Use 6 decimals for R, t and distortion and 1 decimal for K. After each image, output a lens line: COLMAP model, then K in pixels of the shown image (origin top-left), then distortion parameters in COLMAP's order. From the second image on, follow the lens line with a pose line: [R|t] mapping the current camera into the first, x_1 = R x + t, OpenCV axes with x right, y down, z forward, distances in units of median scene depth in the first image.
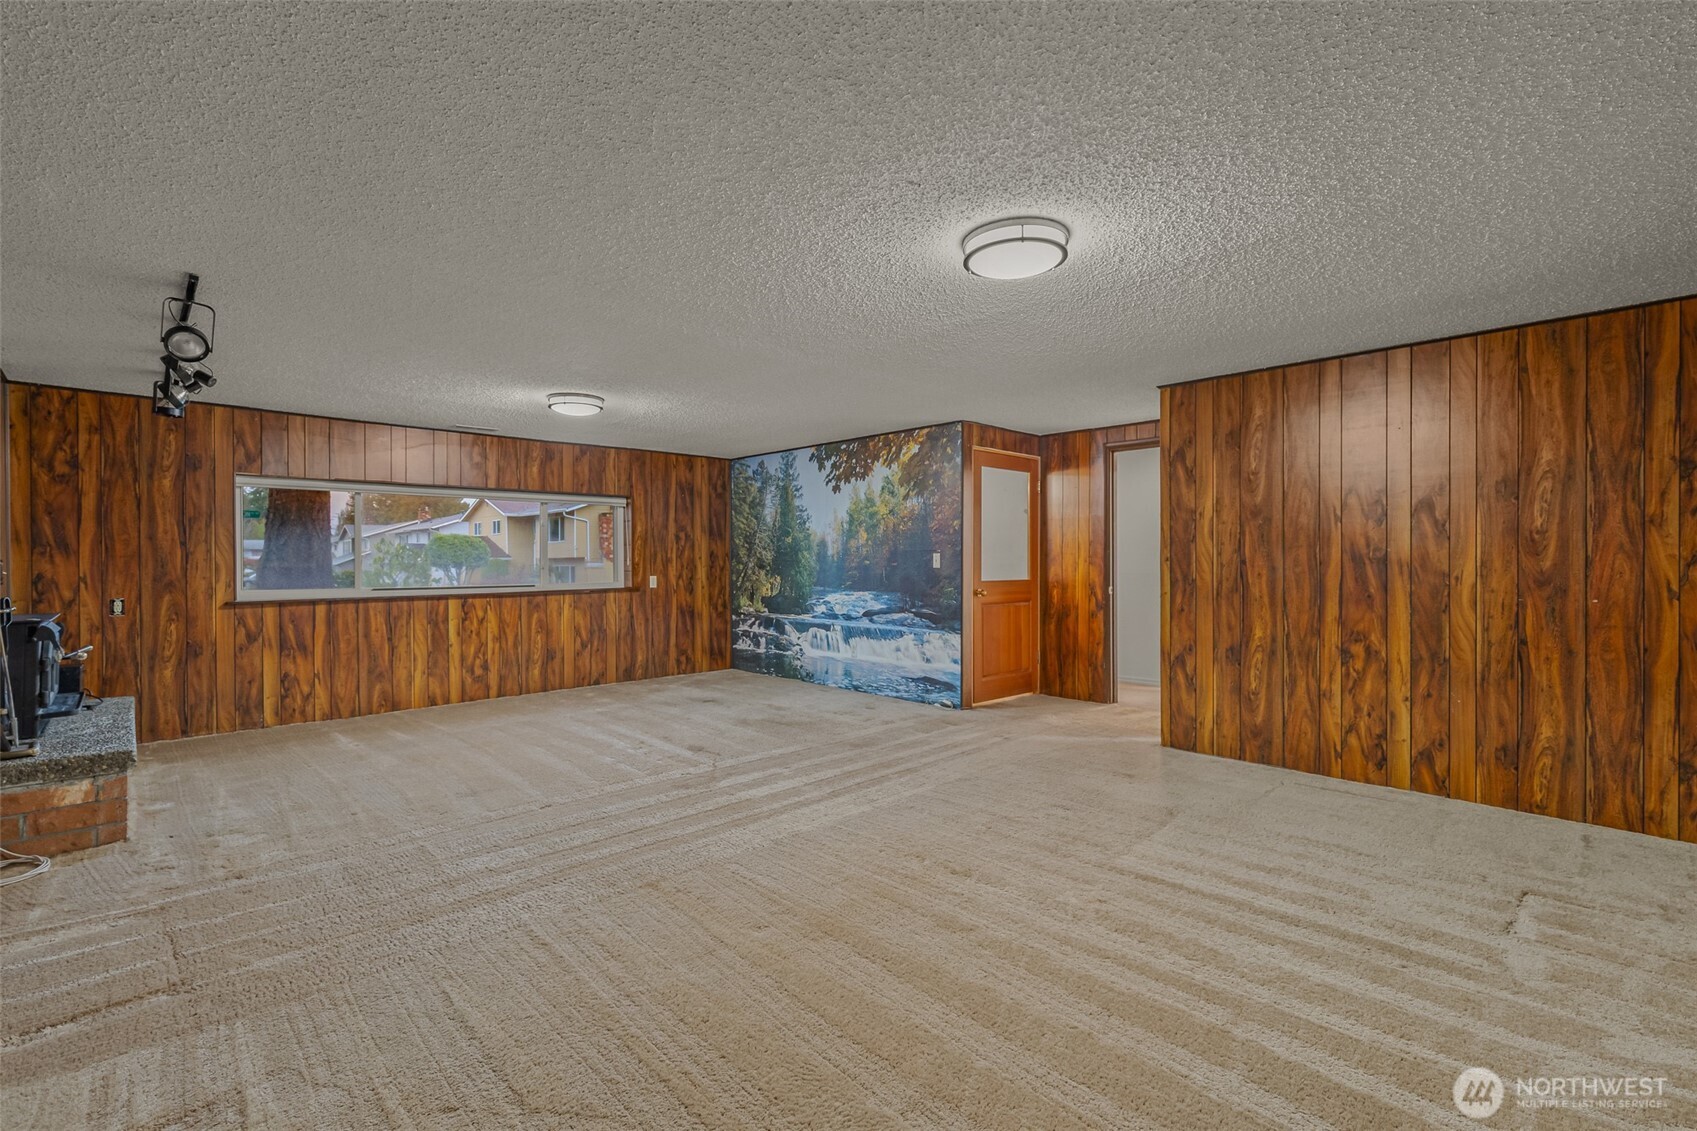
lens RADIAL K [[757.4, 0, 845.9], [0, 757.4, 560.7], [0, 0, 1]] dist [0.004871, -0.003086]
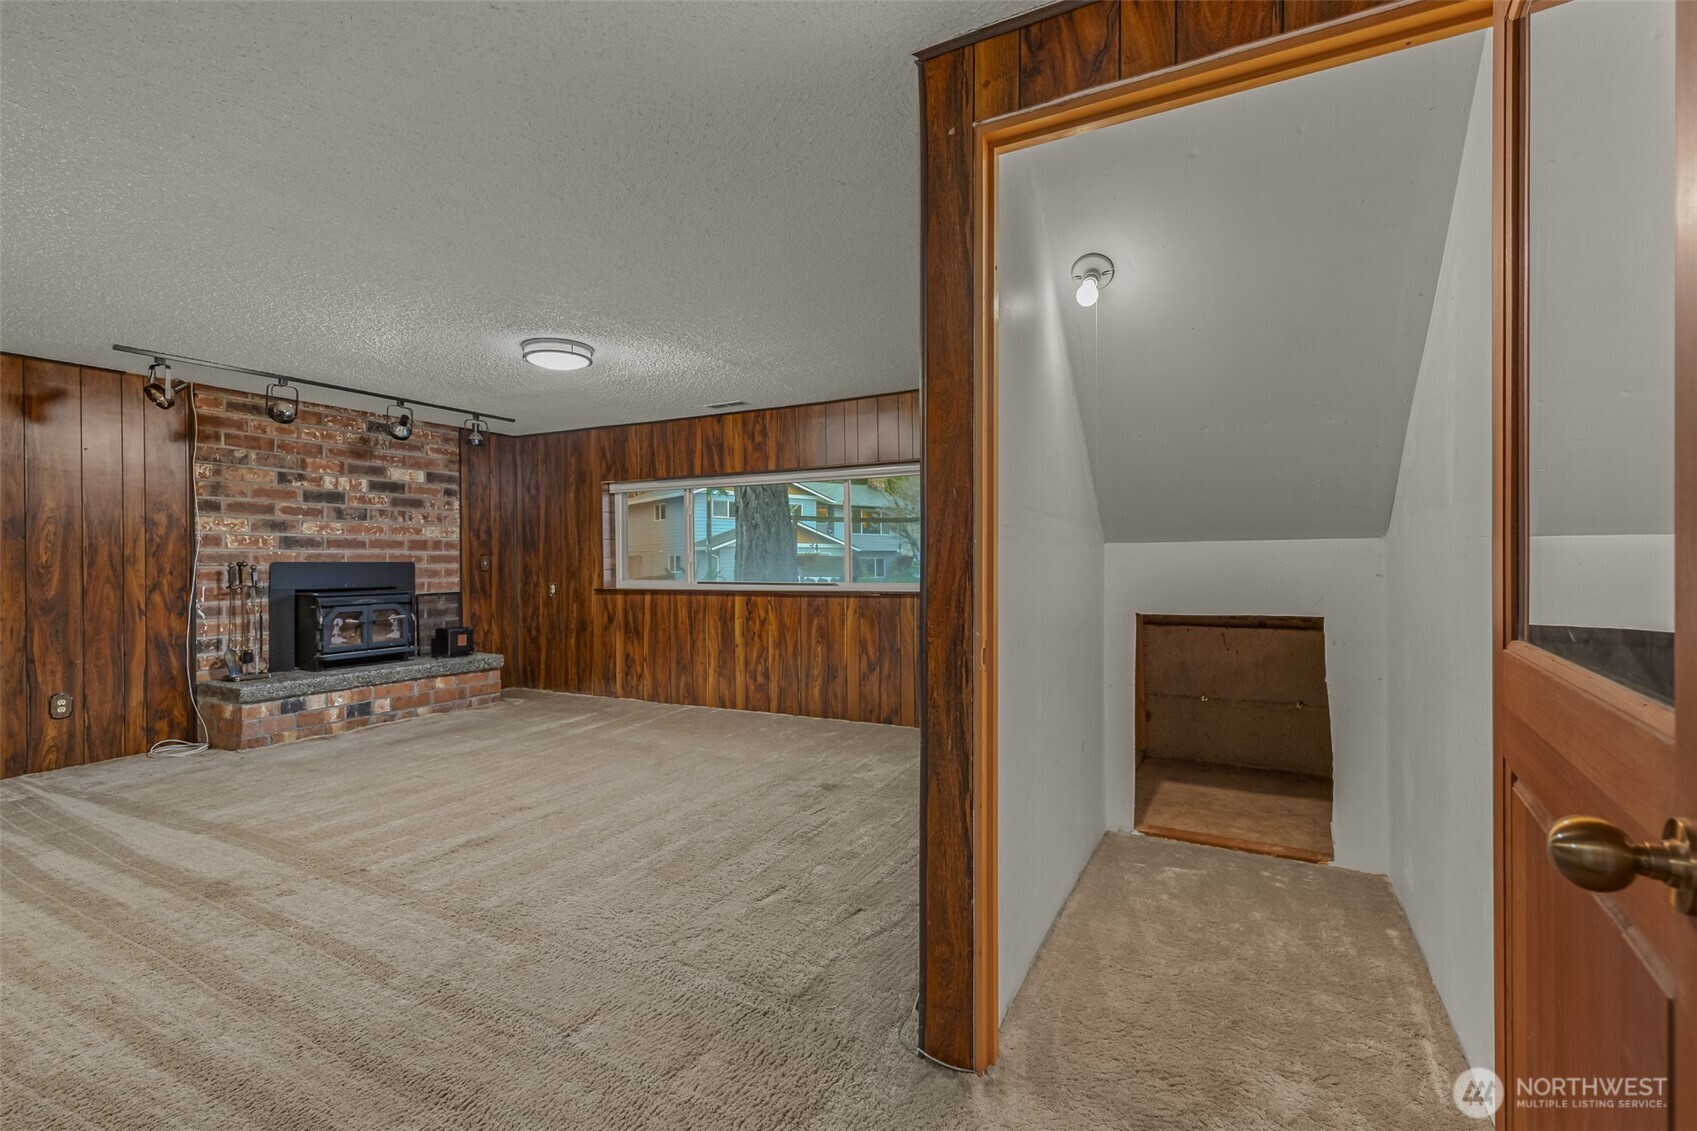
lens RADIAL K [[750.9, 0, 837.3], [0, 750.9, 572.9], [0, 0, 1]] dist [0.006116, -0.000114]
pose [[0.325680, 0.002457, -0.945477, 0.370623], [-0.006161, 0.999981, 0.000476, 0.021459], [0.945460, 0.005670, 0.325689, 0.797677]]
